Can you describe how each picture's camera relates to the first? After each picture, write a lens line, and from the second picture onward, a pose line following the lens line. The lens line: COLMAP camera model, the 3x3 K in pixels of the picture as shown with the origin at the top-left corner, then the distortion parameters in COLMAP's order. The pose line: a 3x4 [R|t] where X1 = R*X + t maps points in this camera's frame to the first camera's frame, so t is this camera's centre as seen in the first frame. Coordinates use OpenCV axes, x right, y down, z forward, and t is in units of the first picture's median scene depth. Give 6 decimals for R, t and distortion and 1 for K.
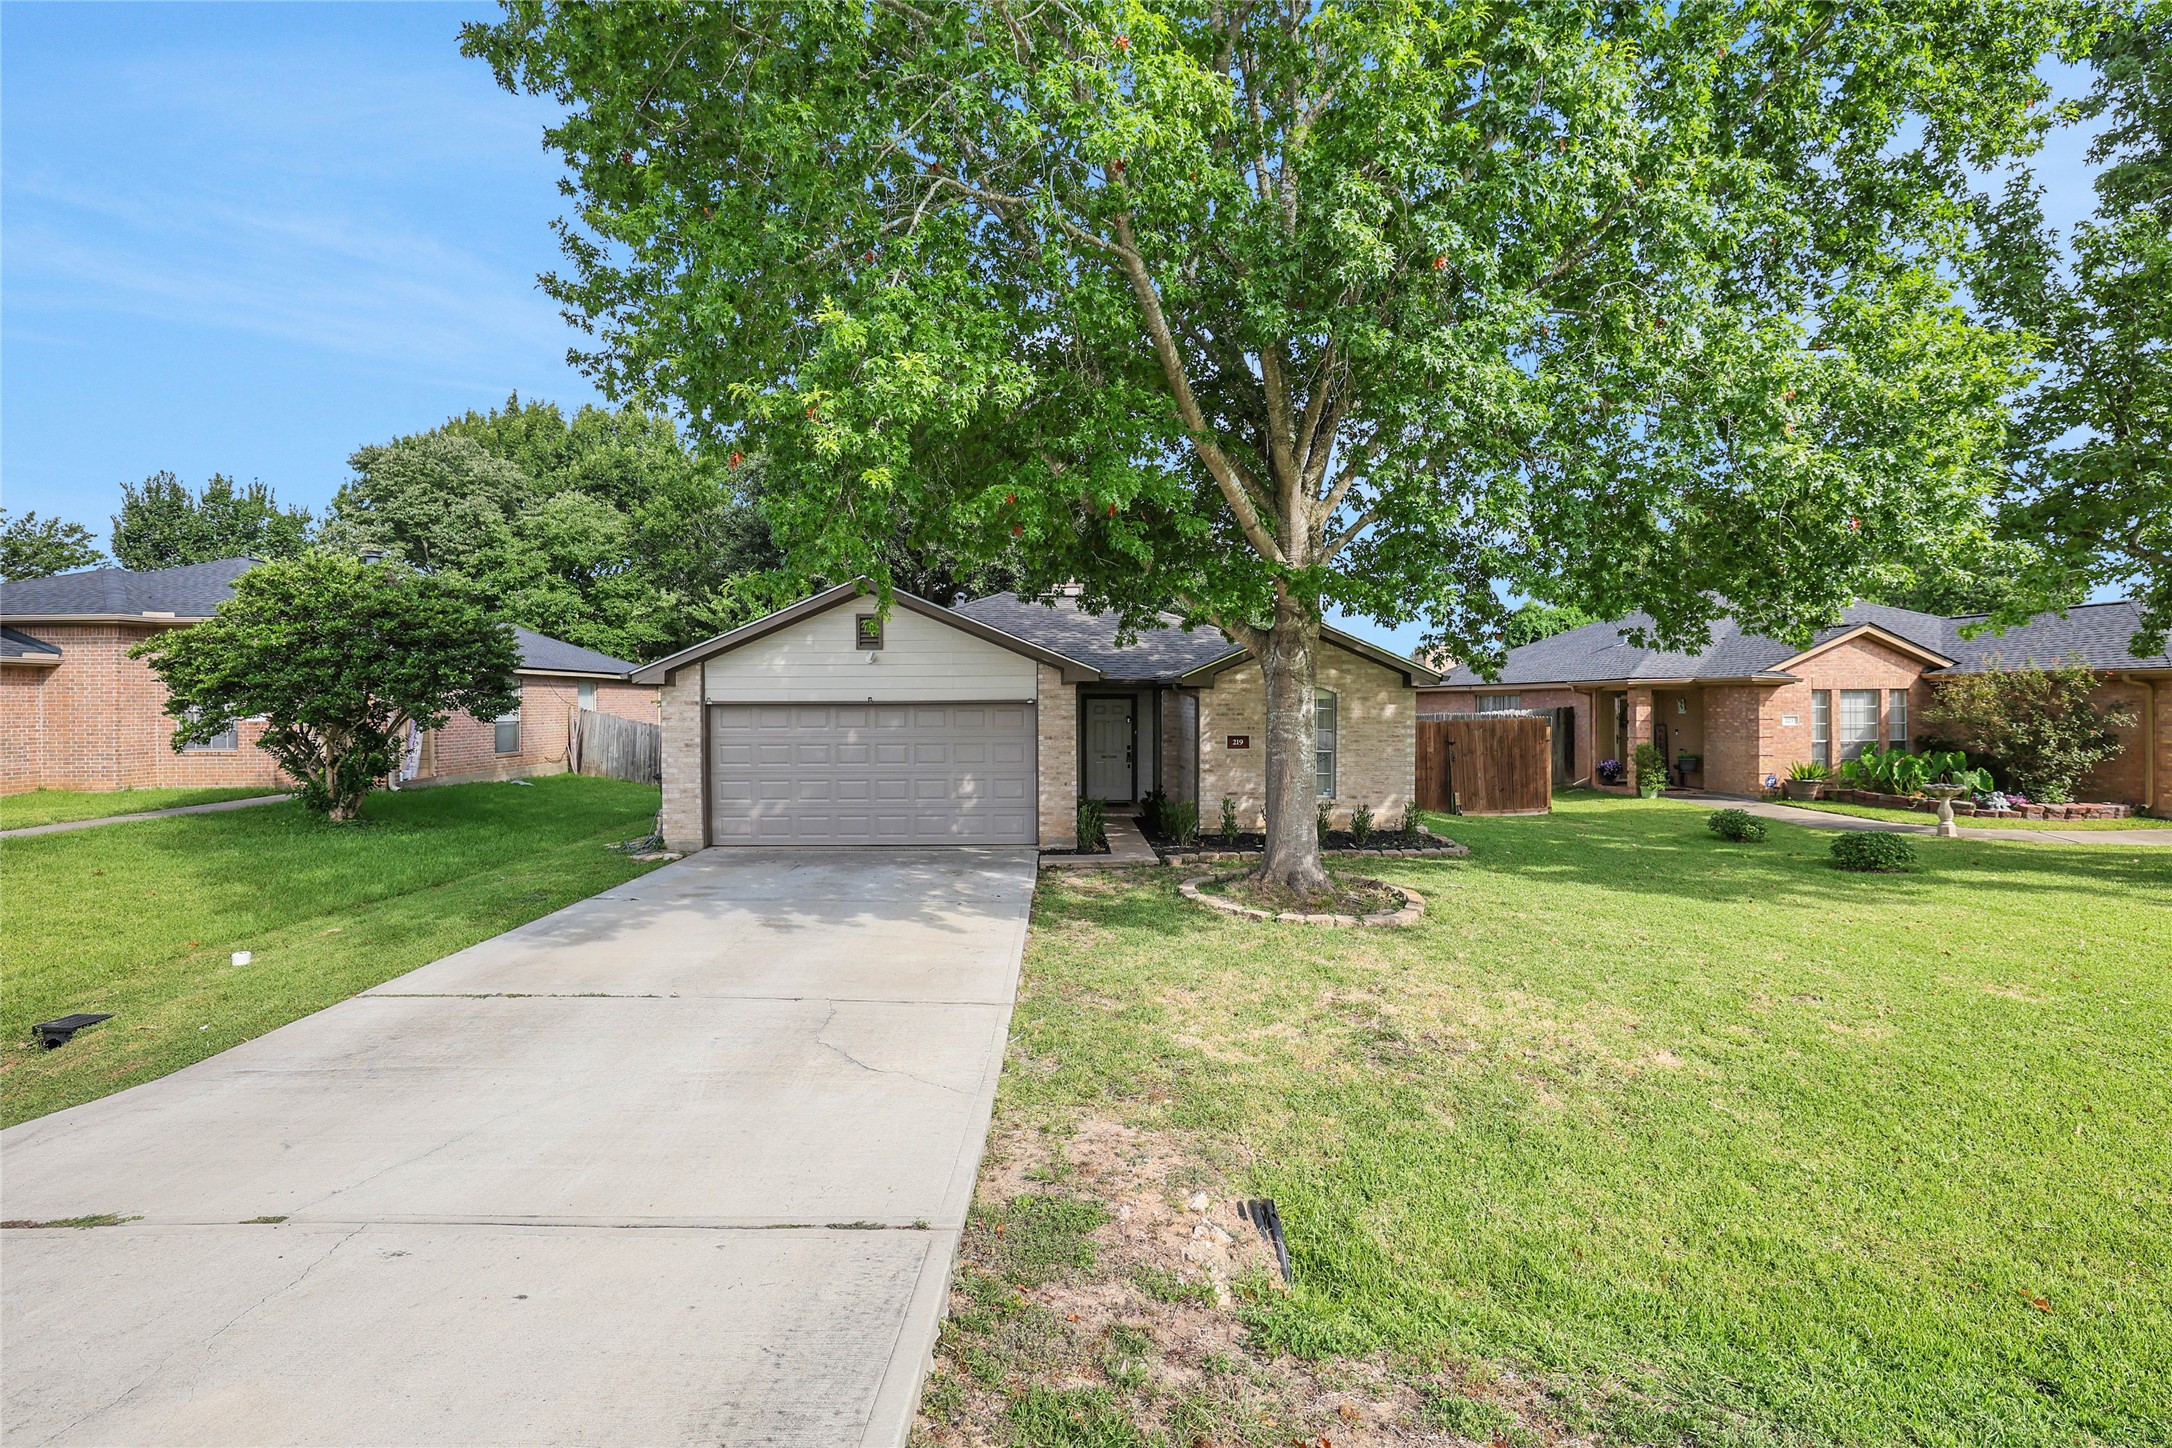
lens RADIAL K [[952.7, 0, 1086.6], [0, 952.7, 728.5], [0, 0, 1]] dist [-0.047117, 0.017146]
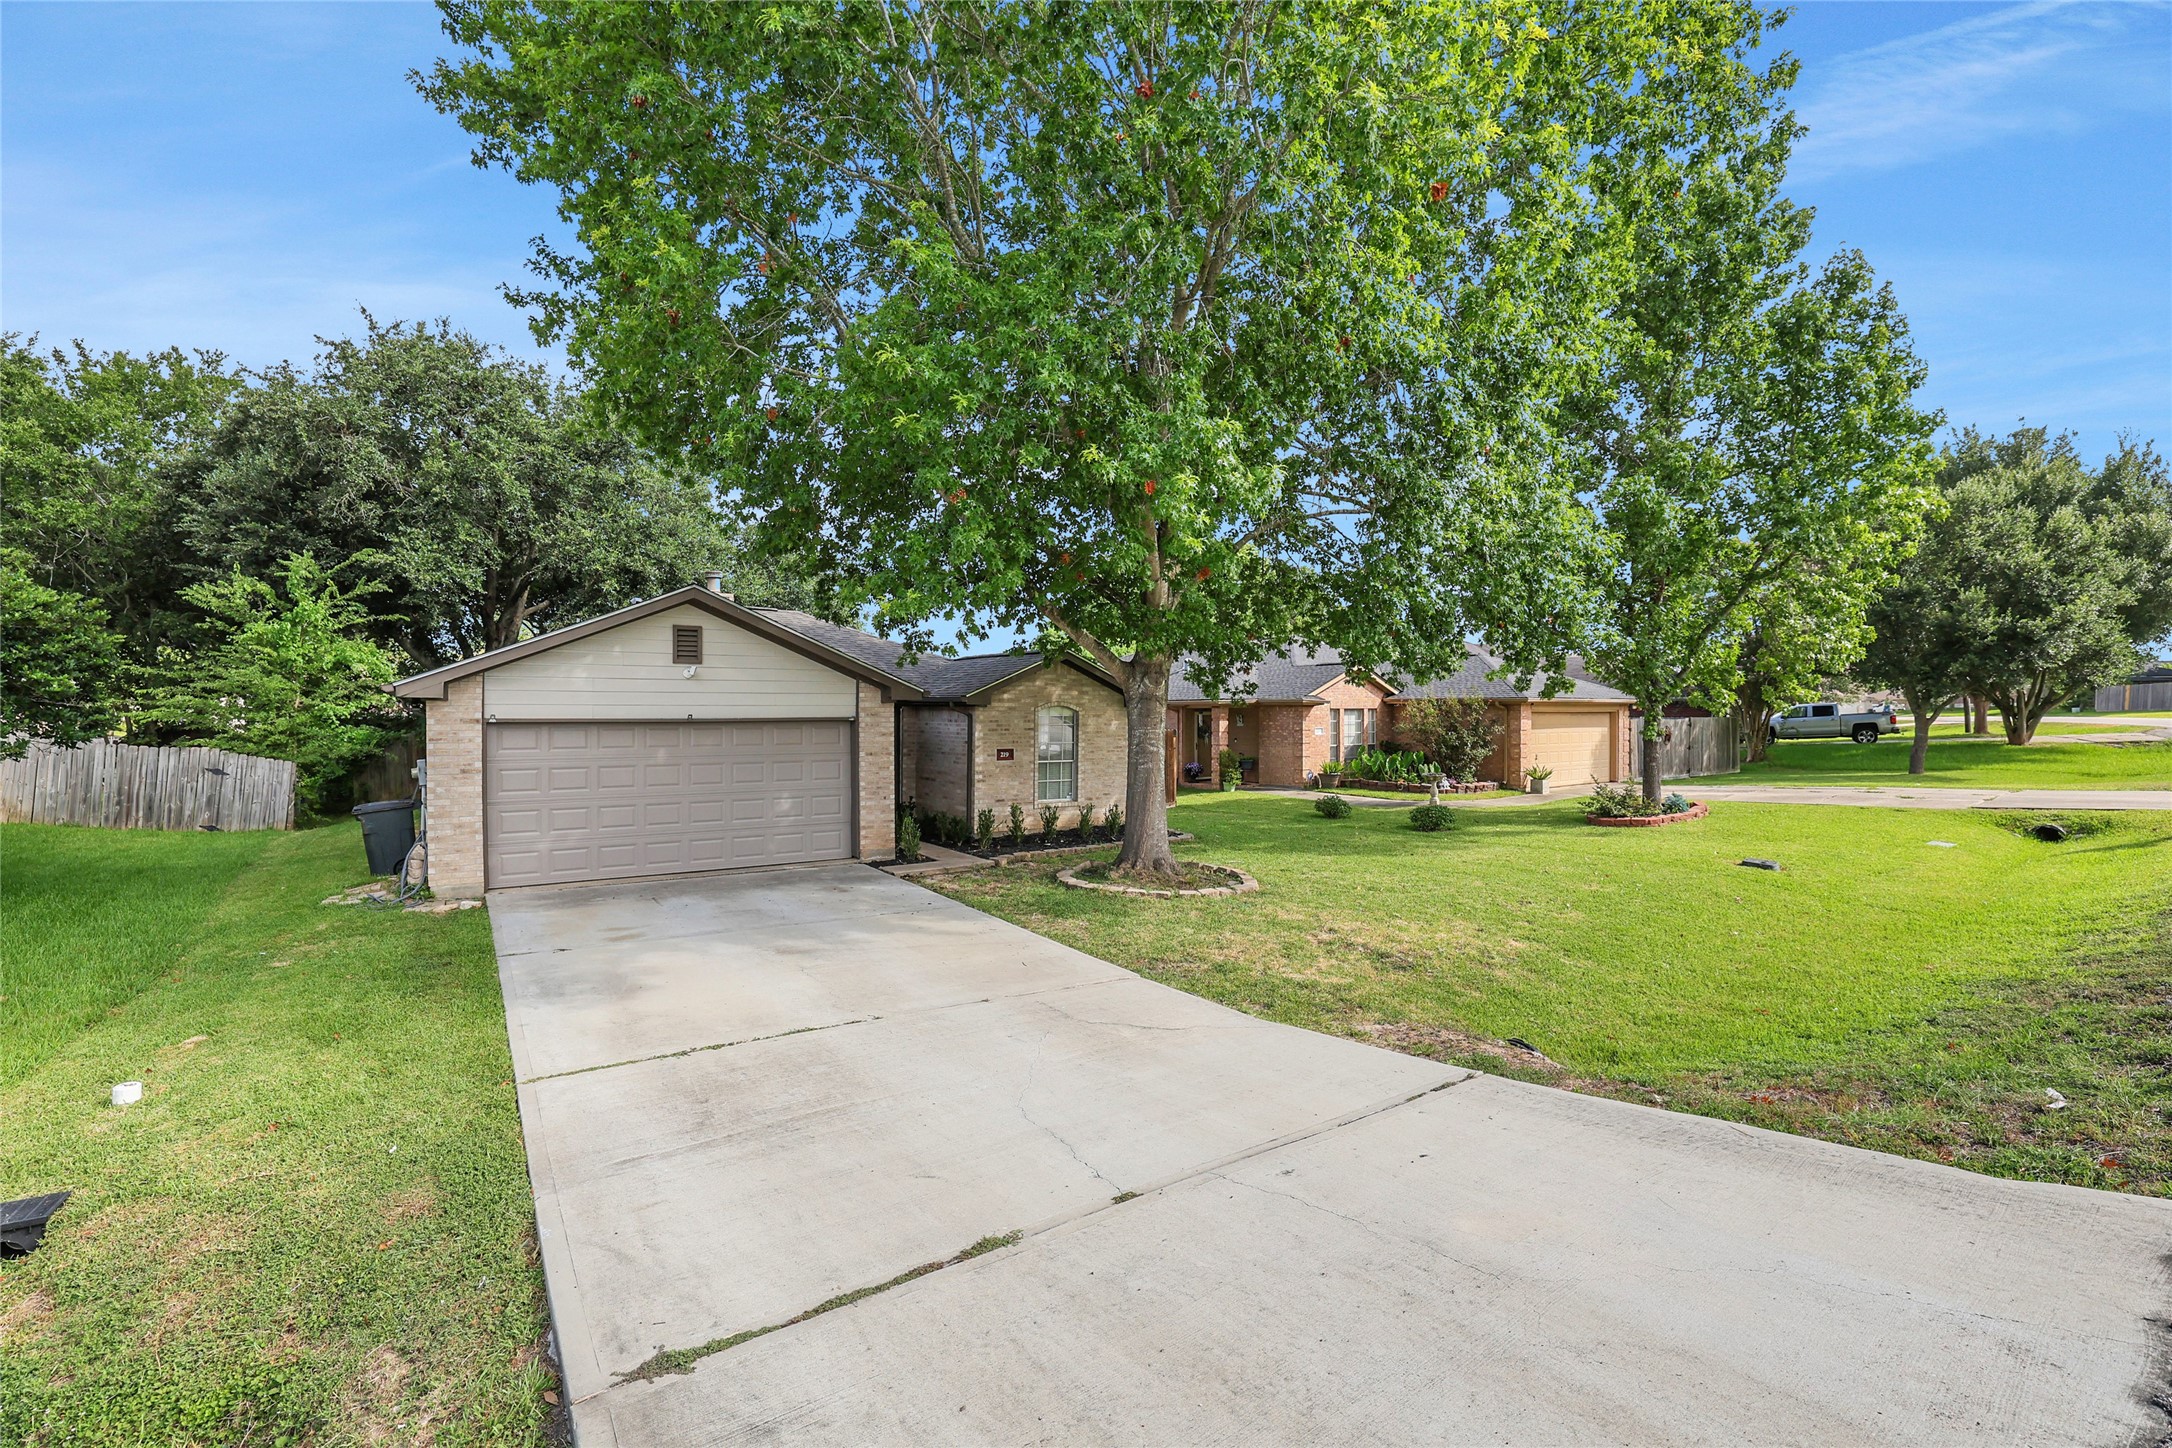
lens RADIAL K [[942.1, 0, 1081.8], [0, 942.1, 725.9], [0, 0, 1]] dist [-0.058500, 0.025829]
pose [[0.841878, -0.003882, 0.539654, -0.402813], [0.011186, 0.999885, -0.010257, -0.007793], [-0.539552, 0.014672, 0.841824, 0.017952]]
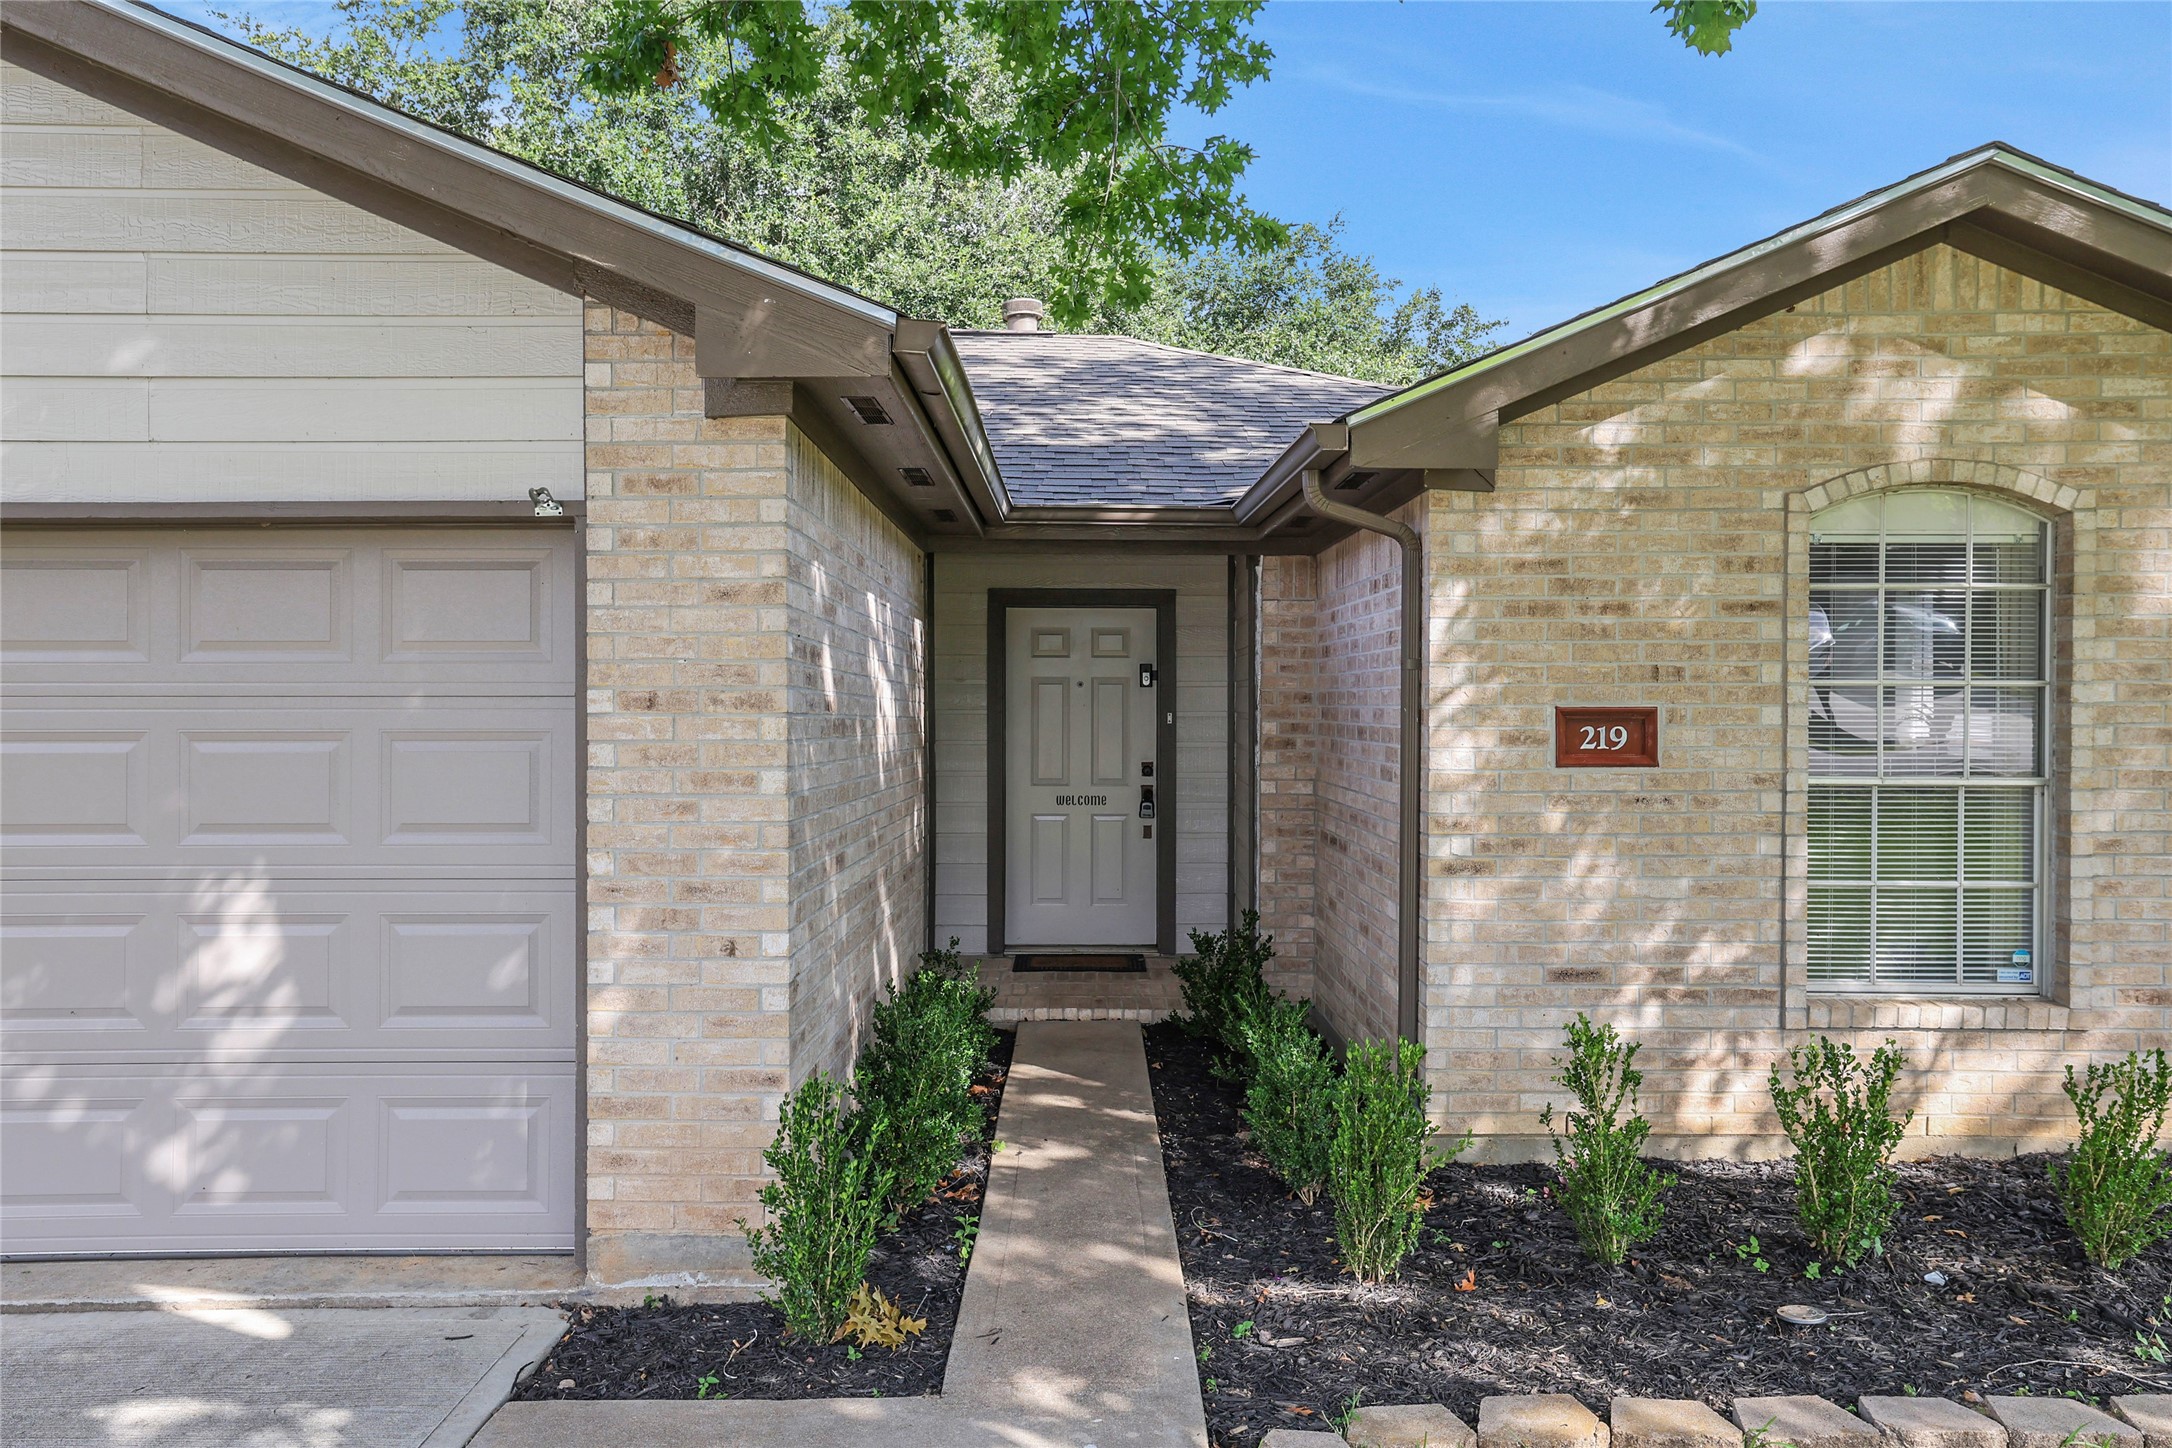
lens RADIAL K [[1529.2, 0, 1086.3], [0, 1529.2, 732.9], [0, 0, 1]] dist [0.004256, 0.002916]
pose [[0.999214, 0.002632, -0.039558, 0.060816], [-0.003100, 0.999926, -0.011754, 0.019620], [0.039524, 0.011867, 0.999148, 0.716683]]
